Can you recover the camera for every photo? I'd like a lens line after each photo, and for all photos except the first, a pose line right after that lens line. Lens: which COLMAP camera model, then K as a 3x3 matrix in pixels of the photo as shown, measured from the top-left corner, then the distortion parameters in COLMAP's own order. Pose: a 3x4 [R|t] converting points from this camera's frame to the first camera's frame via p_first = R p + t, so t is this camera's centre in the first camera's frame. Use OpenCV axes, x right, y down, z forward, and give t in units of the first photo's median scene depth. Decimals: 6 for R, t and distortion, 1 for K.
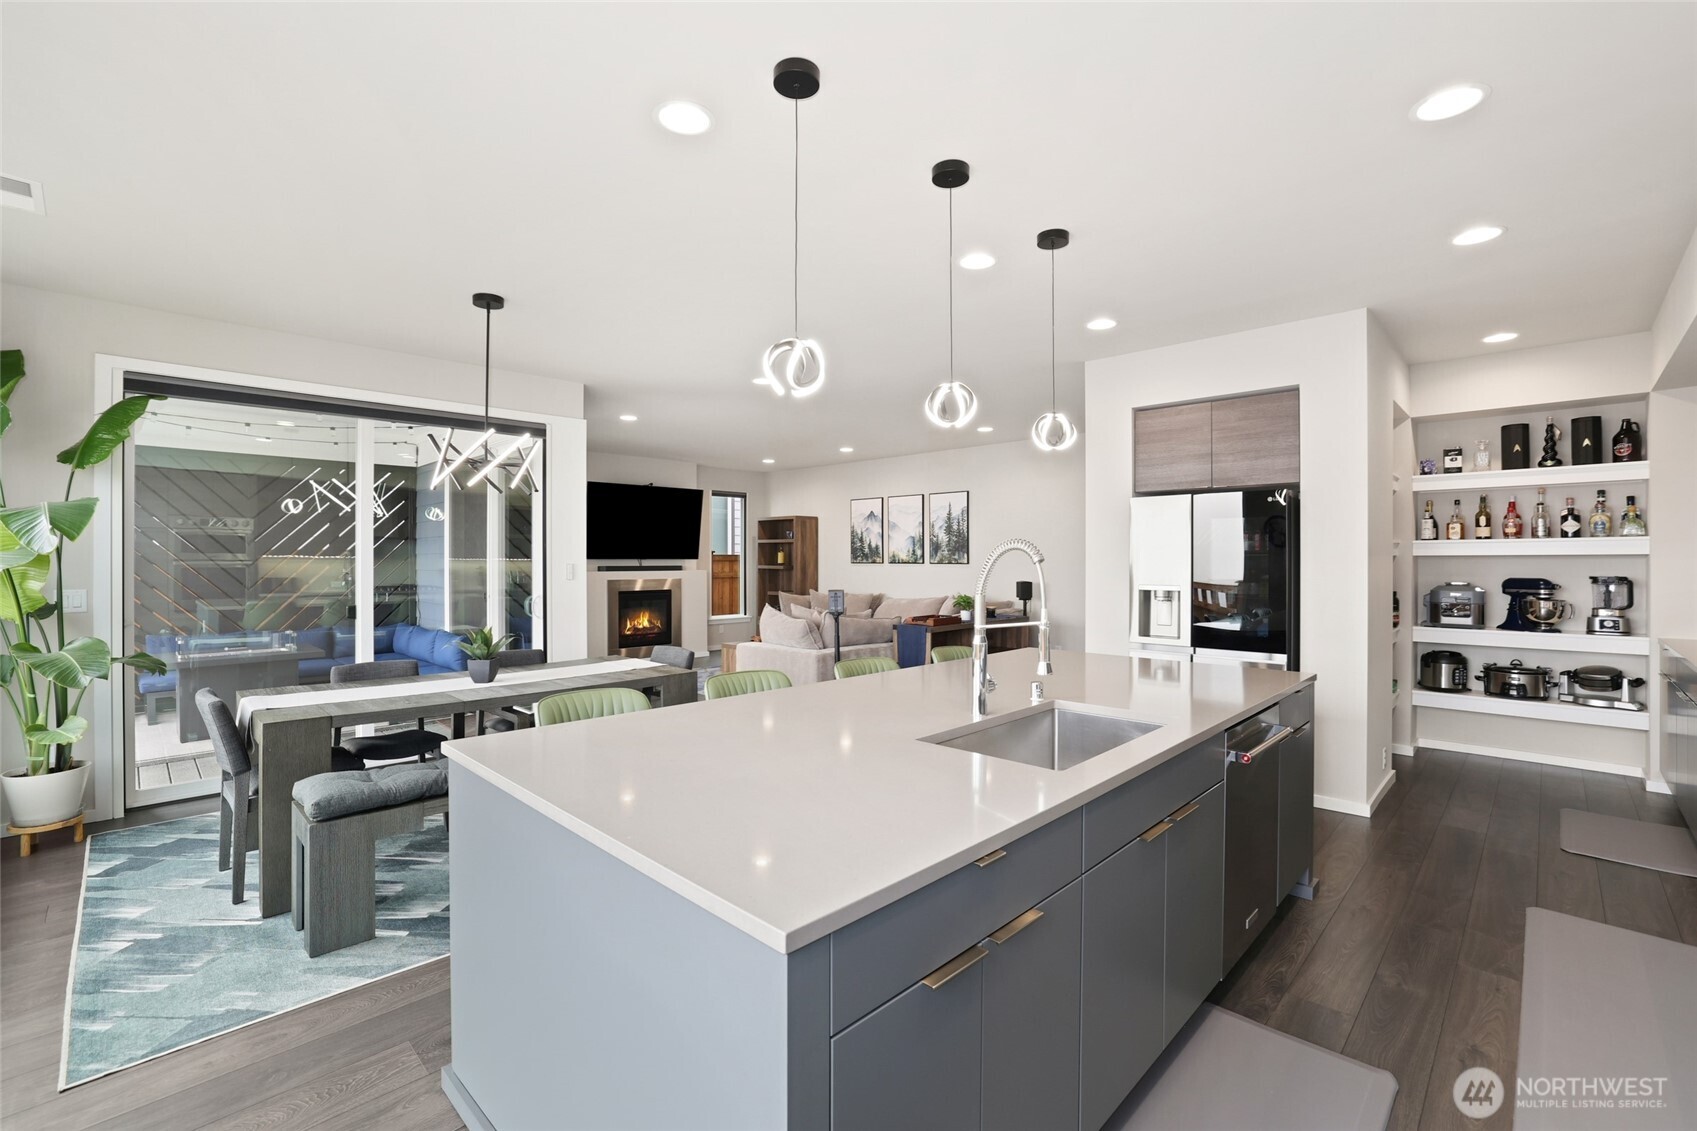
lens RADIAL K [[725.5, 0, 848.5], [0, 725.5, 565.5], [0, 0, 1]] dist [0.000072, -0.000003]
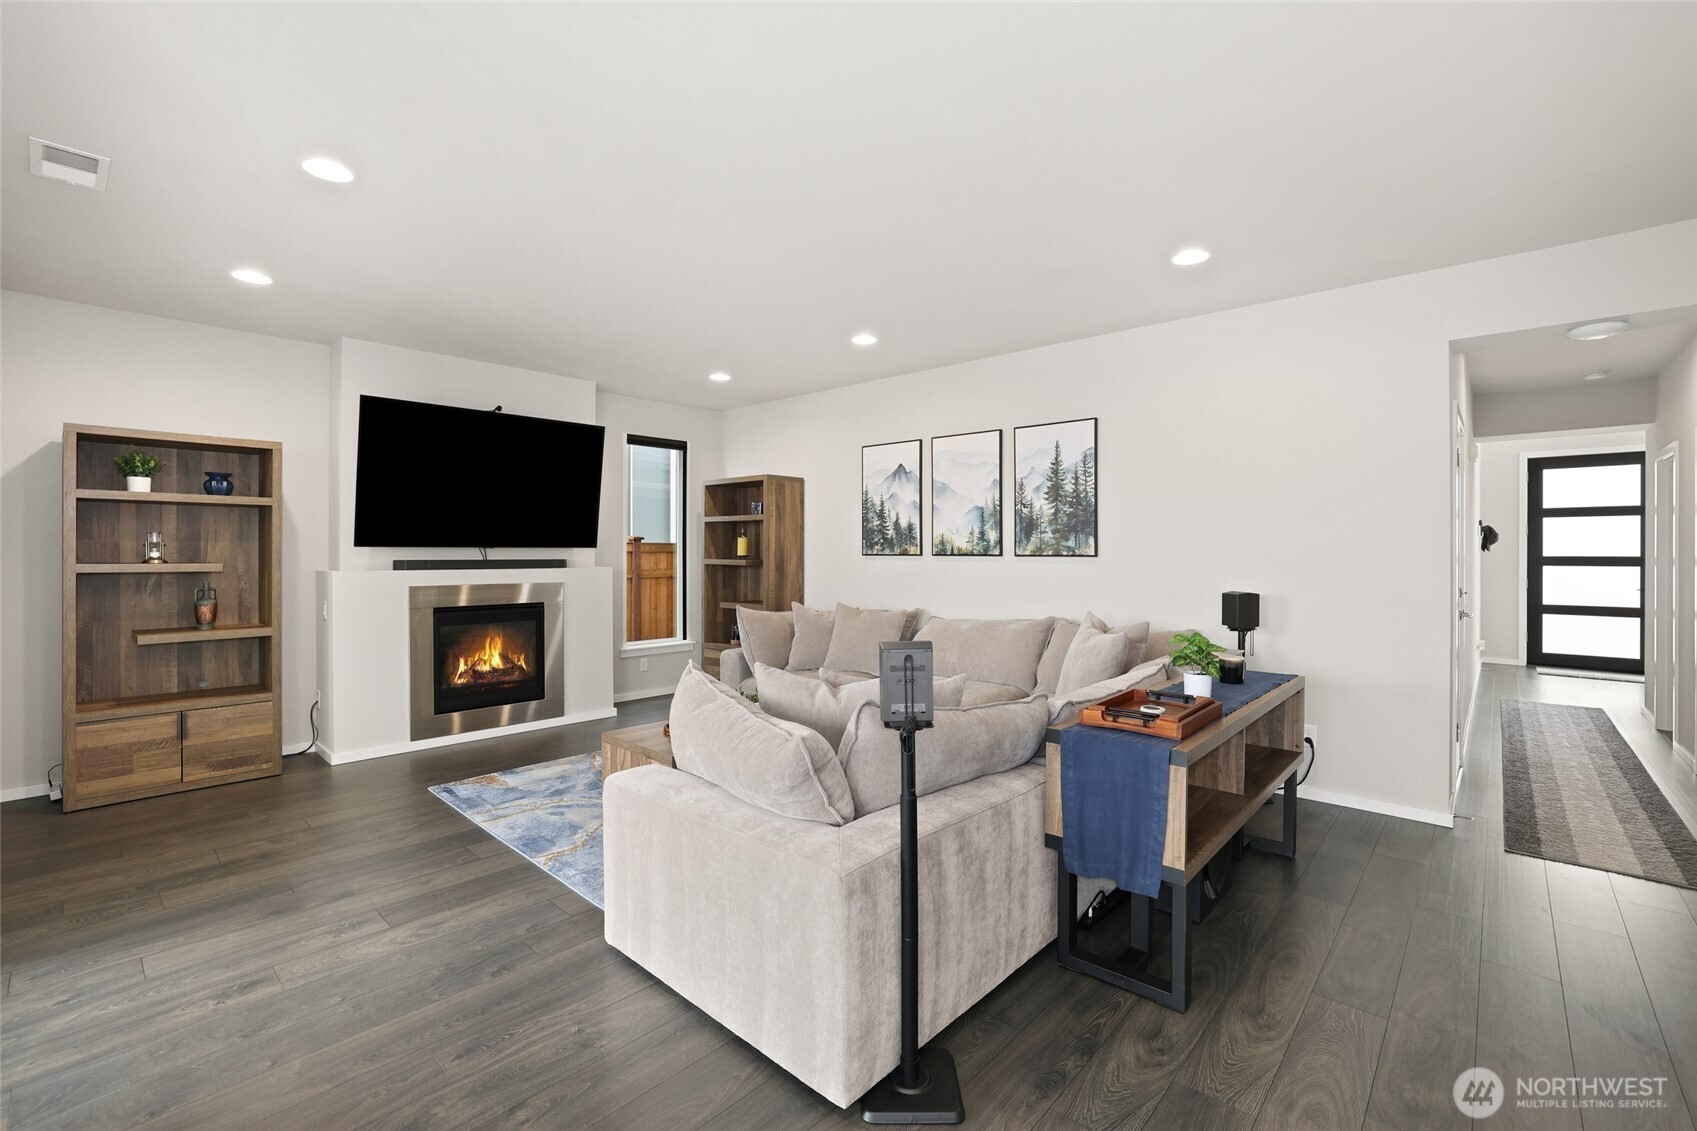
lens RADIAL K [[722.8, 0, 848.5], [0, 722.8, 565.5], [0, 0, 1]] dist [-0.000140, 0.000001]
pose [[0.999204, 0.000953, 0.039887, -0.031843], [-0.001300, 0.999961, 0.008683, -0.000020], [-0.039877, -0.008728, 0.999166, 0.435111]]
